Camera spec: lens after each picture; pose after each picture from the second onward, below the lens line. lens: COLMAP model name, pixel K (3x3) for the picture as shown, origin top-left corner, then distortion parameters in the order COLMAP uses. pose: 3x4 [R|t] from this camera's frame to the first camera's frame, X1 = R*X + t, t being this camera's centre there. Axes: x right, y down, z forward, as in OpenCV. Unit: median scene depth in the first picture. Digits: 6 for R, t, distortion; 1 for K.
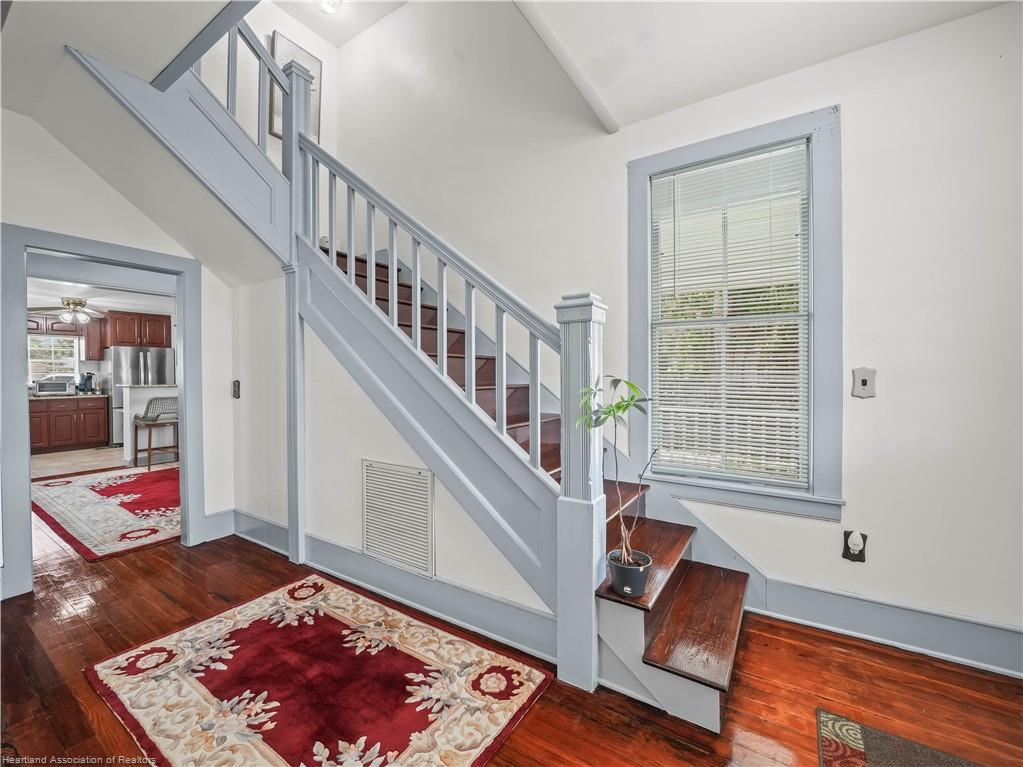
lens RADIAL K [[428.8, 0, 516.2], [0, 428.8, 381.0], [0, 0, 1]] dist [-0.011911, -0.000310]
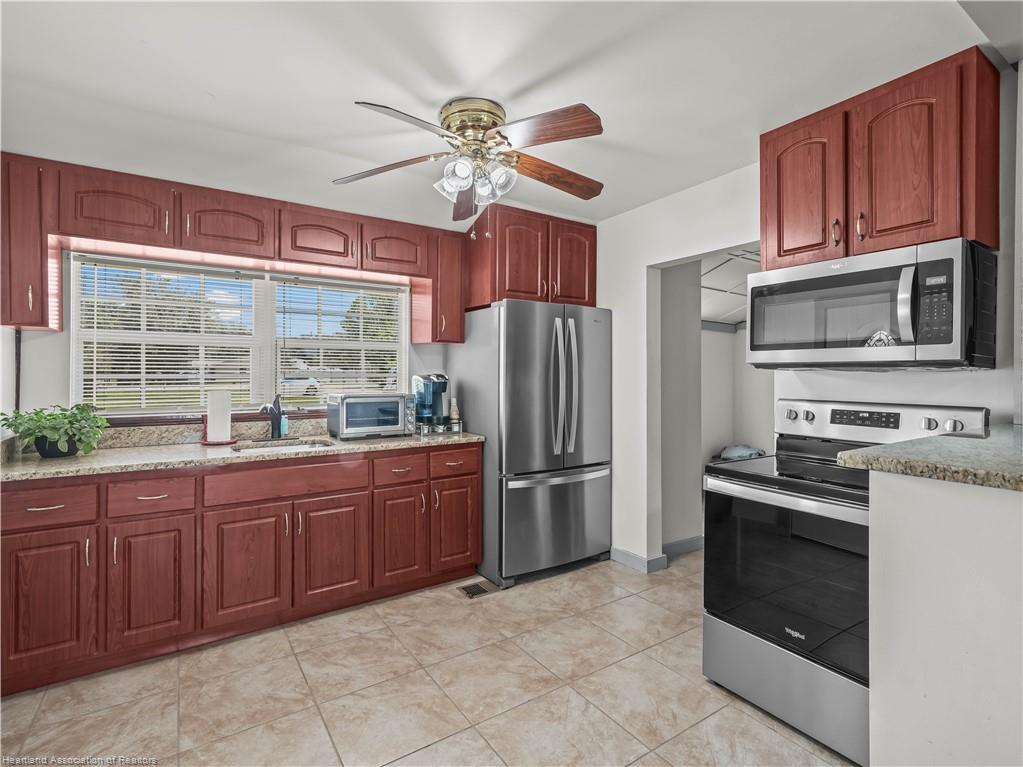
lens RADIAL K [[506.5, 0, 517.5], [0, 506.5, 373.8], [0, 0, 1]] dist [0.012246, 0.000201]
pose [[0.921813, -0.000959, -0.387633, -0.763122], [-0.006251, 0.999830, -0.017340, -0.012337], [0.387584, 0.018408, 0.921651, 0.606866]]
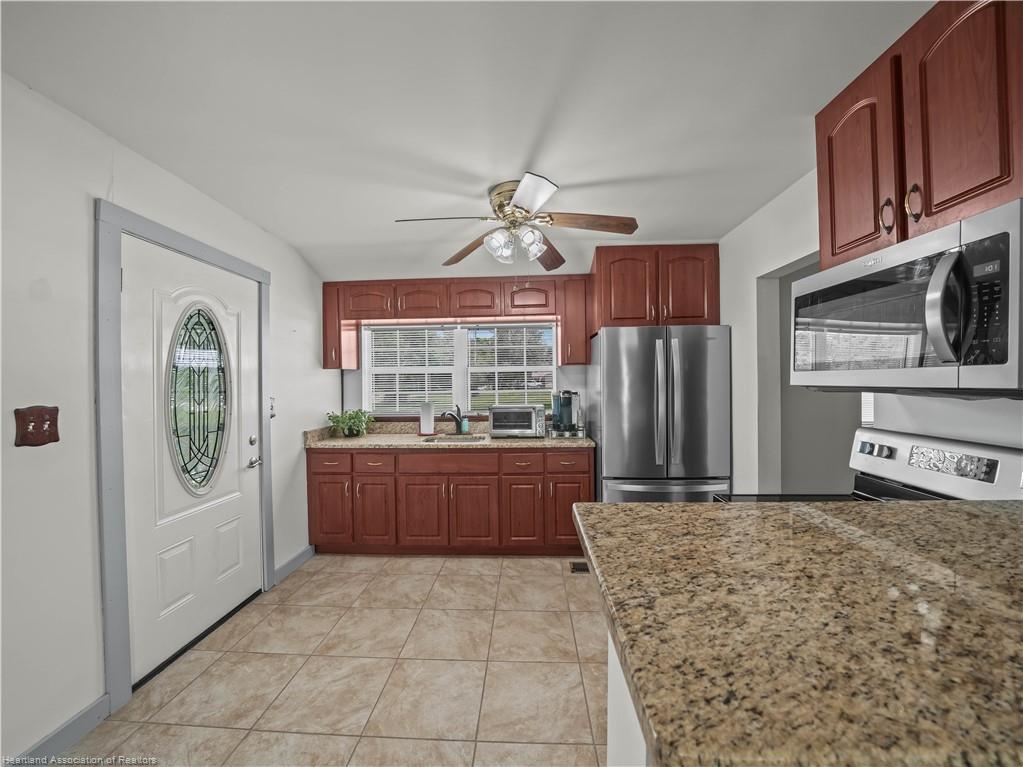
lens RADIAL K [[403.7, 0, 506.6], [0, 403.7, 386.2], [0, 0, 1]] dist [-0.011558, 0.000254]
pose [[0.507335, 0.000910, -0.861749, -0.648746], [-0.001204, 0.999999, 0.000347, -0.024231], [0.861748, 0.000861, 0.507335, 0.707025]]
